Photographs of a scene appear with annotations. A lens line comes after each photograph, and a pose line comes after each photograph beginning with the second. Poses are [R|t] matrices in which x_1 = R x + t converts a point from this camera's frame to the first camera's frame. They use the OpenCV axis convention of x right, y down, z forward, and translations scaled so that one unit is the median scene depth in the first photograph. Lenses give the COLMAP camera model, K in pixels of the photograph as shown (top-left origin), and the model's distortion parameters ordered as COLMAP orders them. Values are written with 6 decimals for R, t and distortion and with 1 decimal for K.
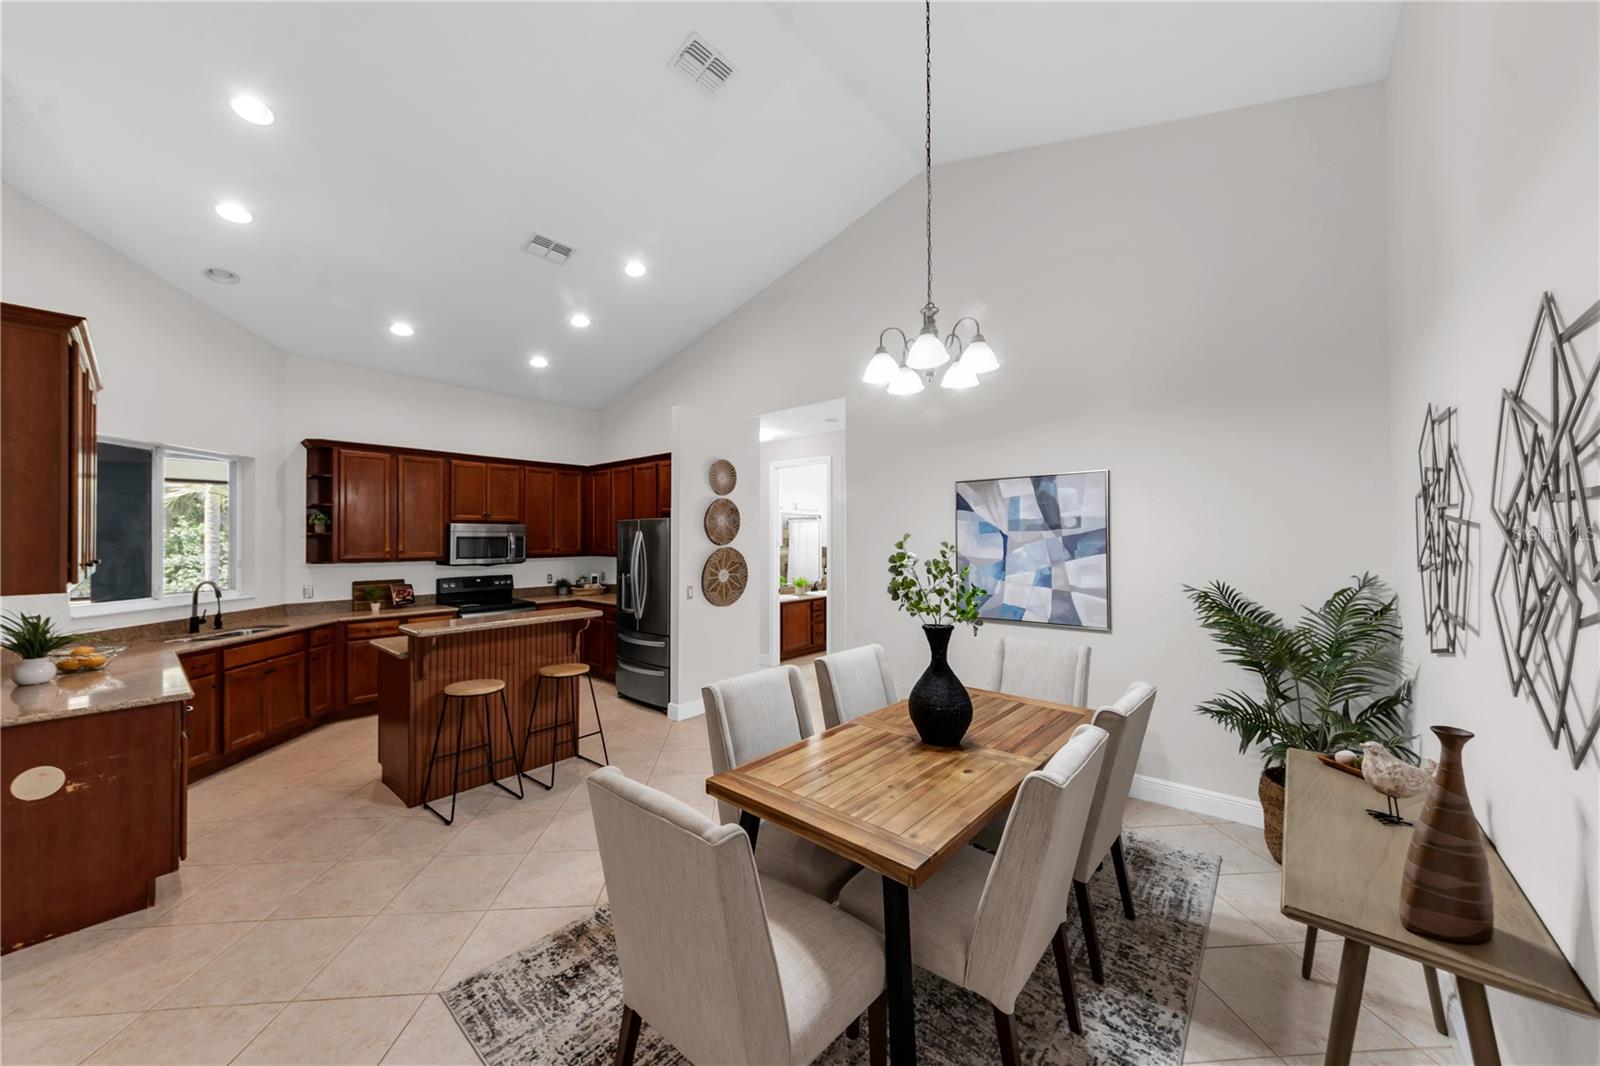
lens RADIAL K [[575.4, 0, 790.4], [0, 575.4, 535.9], [0, 0, 1]] dist [-0.000198, -0.000034]
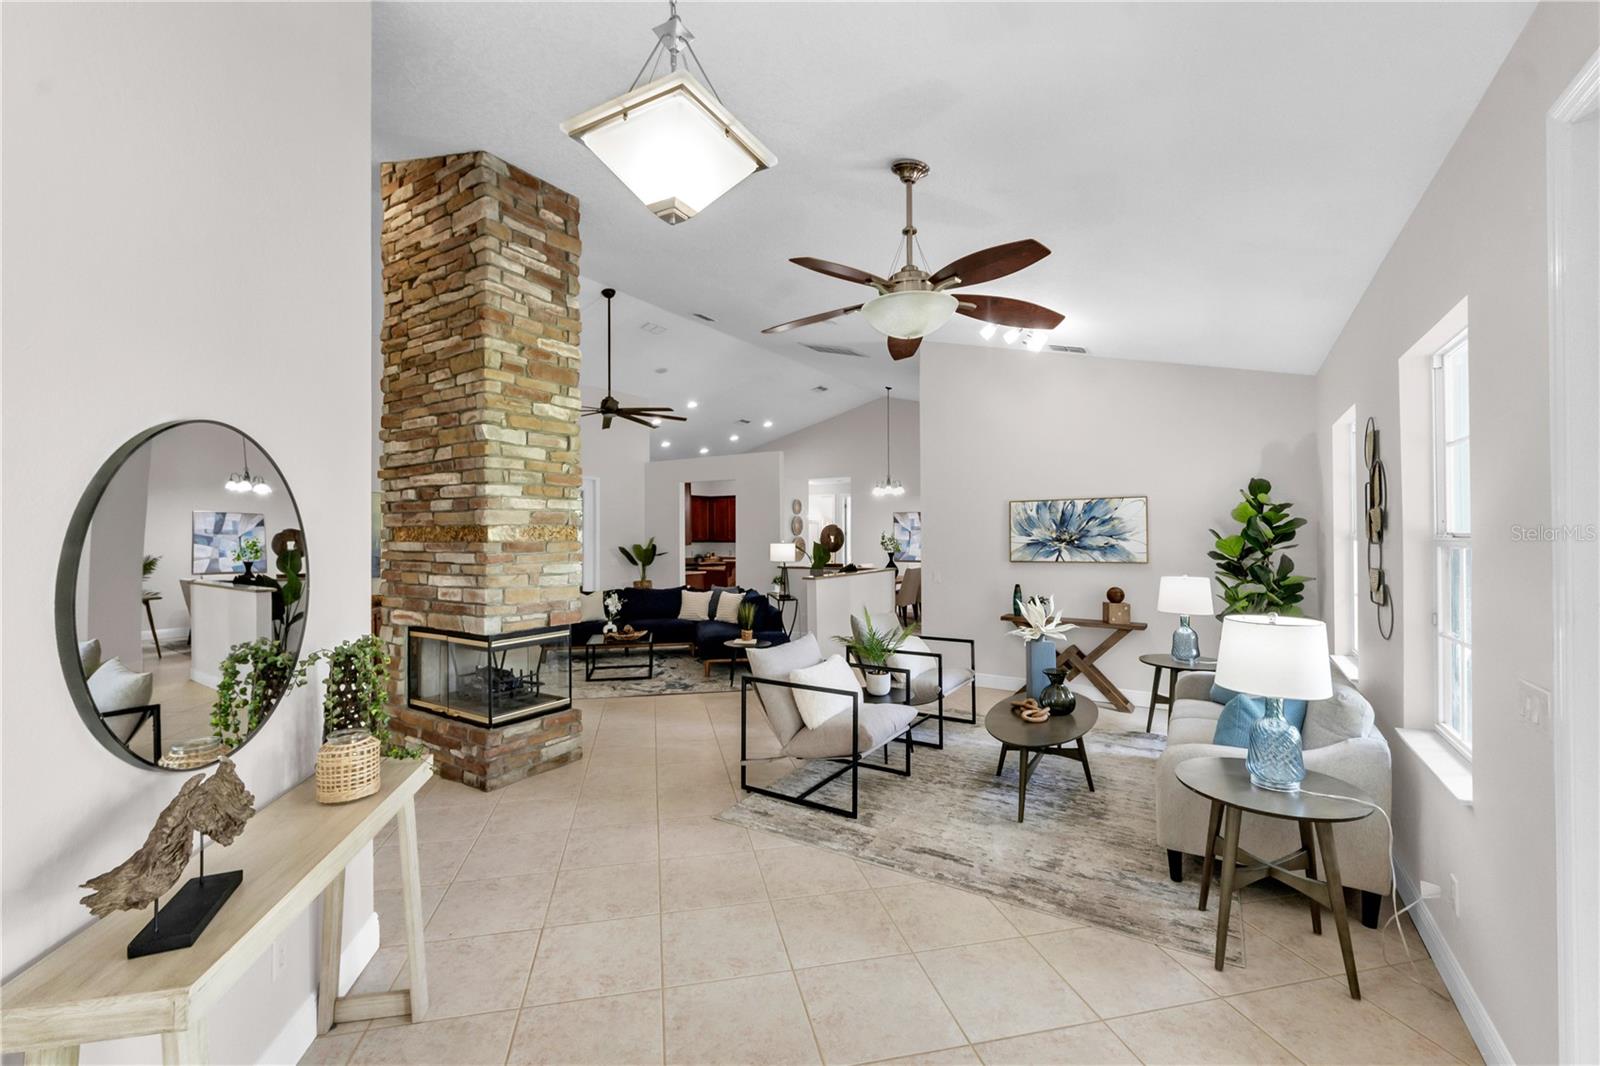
lens RADIAL K [[677.6, 0, 800.0], [0, 677.6, 533.0], [0, 0, 1]] dist [0.000647, -0.000093]
pose [[0.988194, -0.000351, 0.153206, -0.531370], [-0.000078, 0.999996, 0.002794, -0.003542], [-0.153206, -0.002773, 0.988190, -1.746171]]
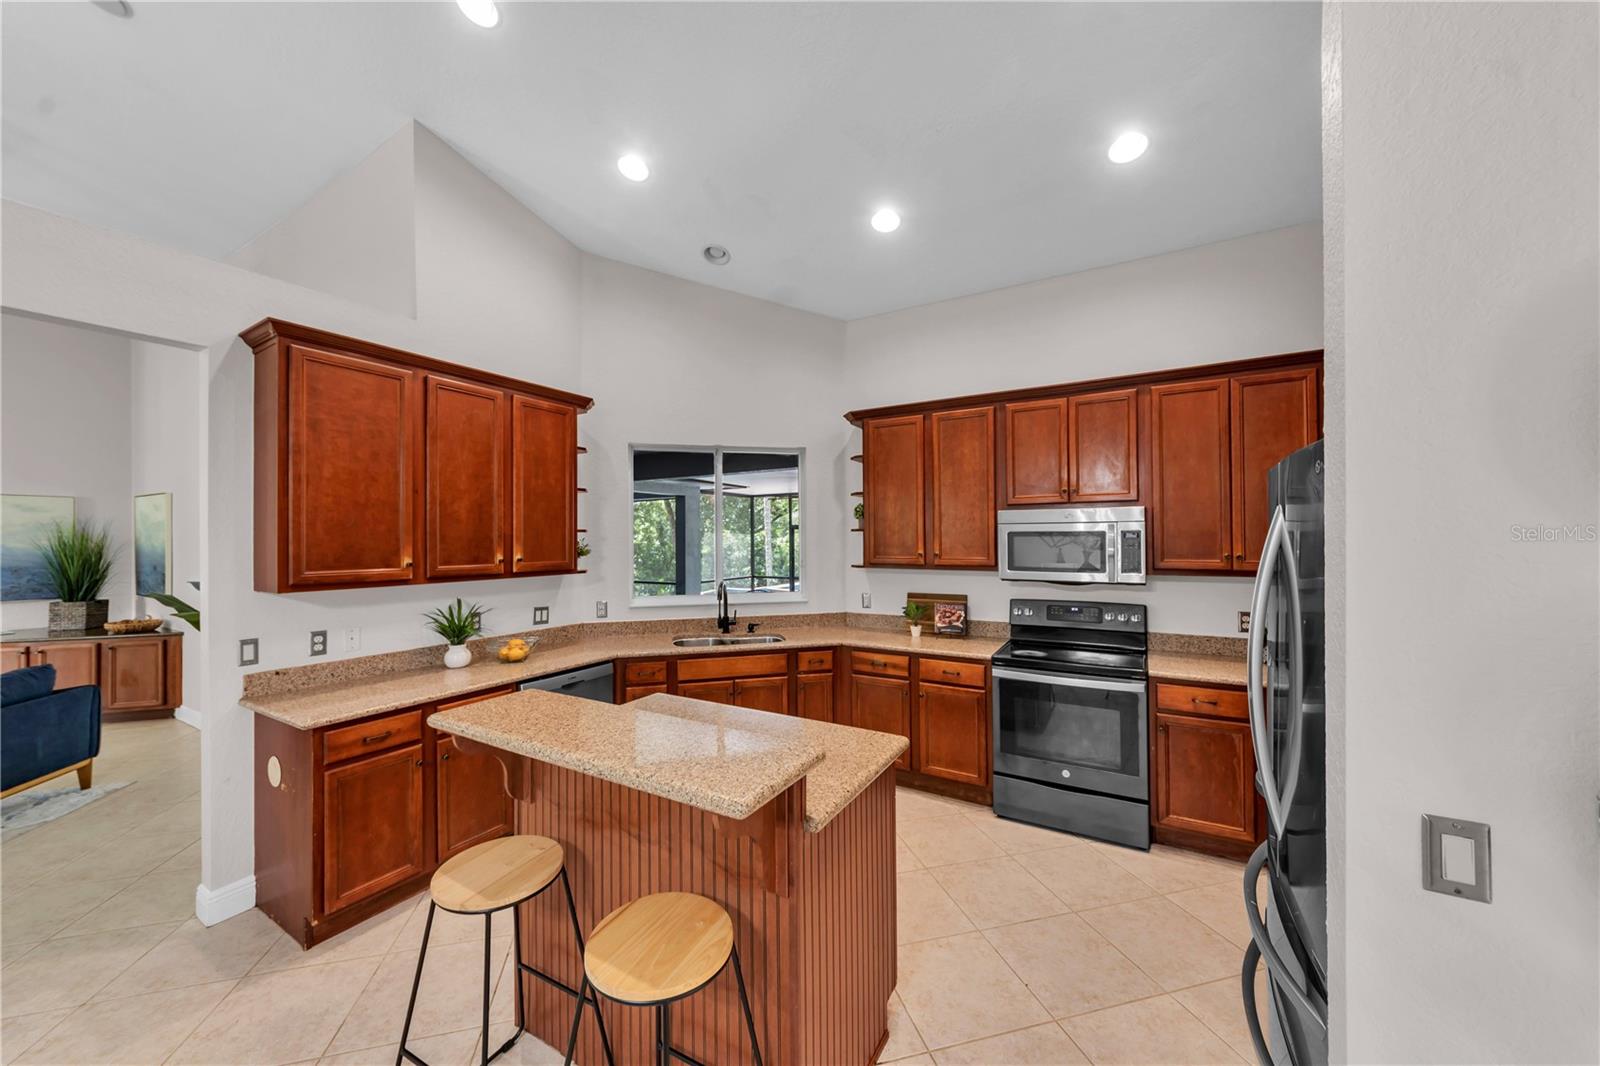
lens RADIAL K [[575.4, 0, 790.4], [0, 575.4, 535.9], [0, 0, 1]] dist [-0.000198, -0.000034]
pose [[0.174798, -0.001044, -0.984604, -0.041190], [0.012165, 0.999925, 0.001100, 0.001960], [0.984529, -0.012169, 0.174798, 0.741078]]
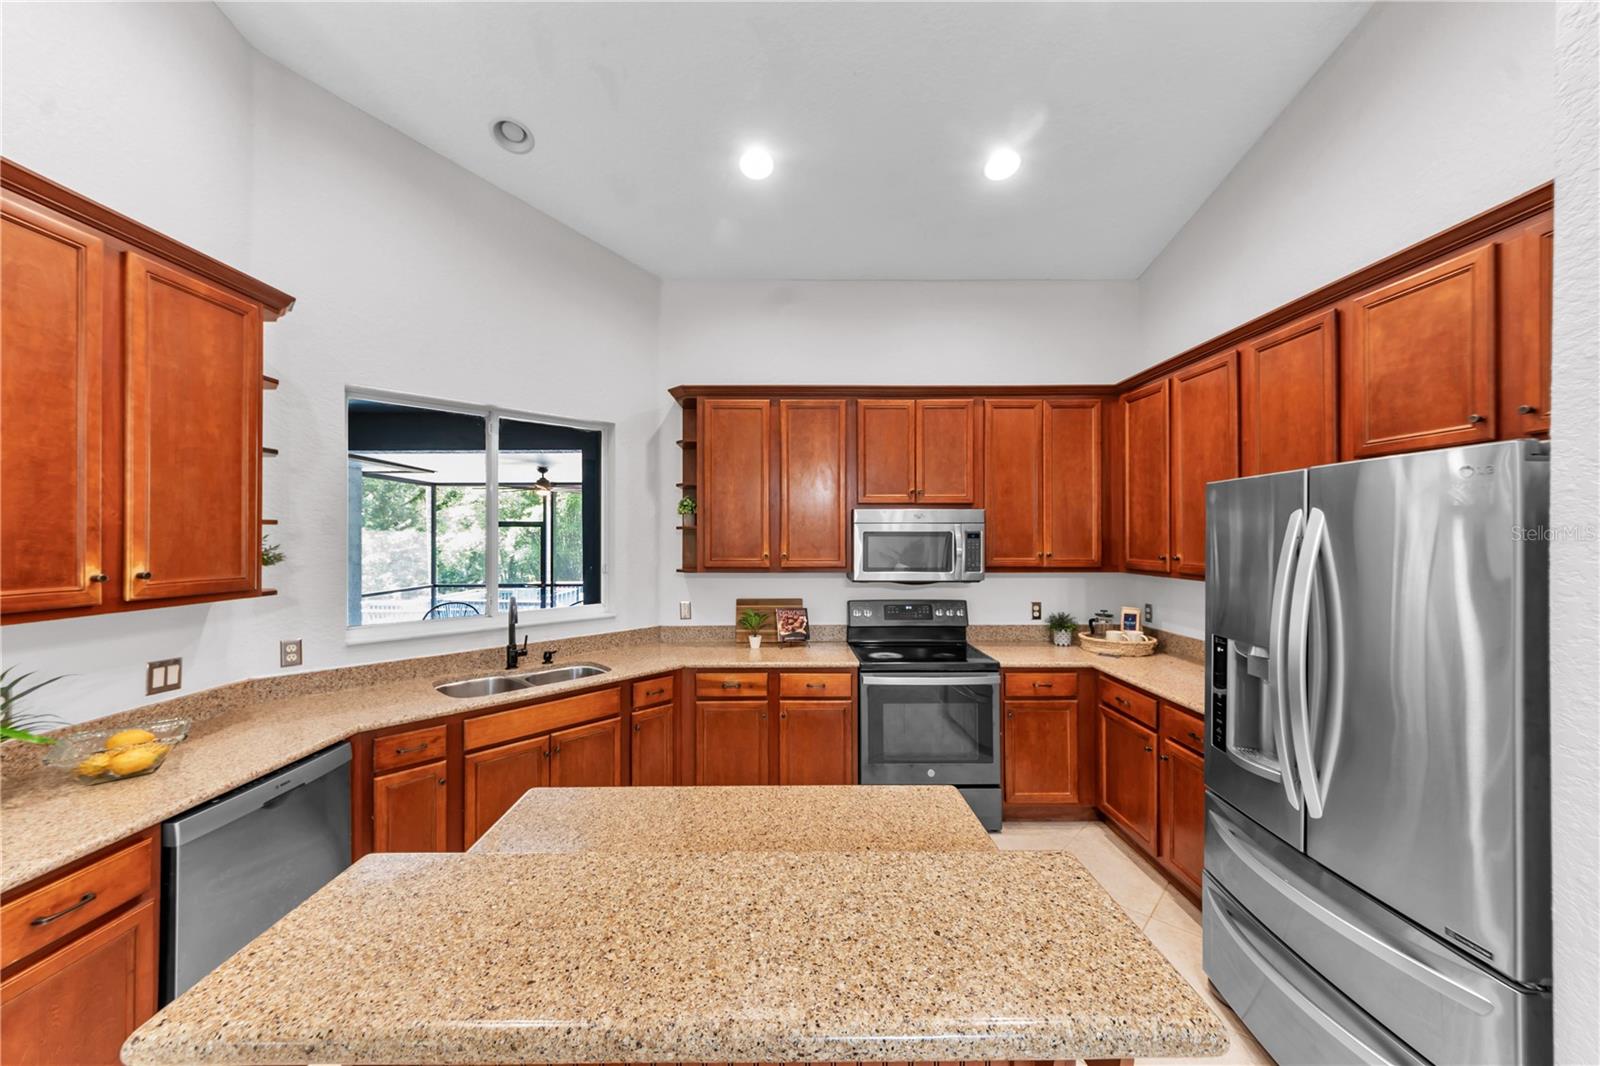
lens RADIAL K [[576.2, 0, 786.9], [0, 576.2, 535.7], [0, 0, 1]] dist [0.002790, -0.000100]
pose [[0.660958, 0.000967, -0.750423, -0.222971], [0.003506, 0.999984, 0.004377, 0.002654], [0.750415, -0.005524, 0.660944, 0.620558]]
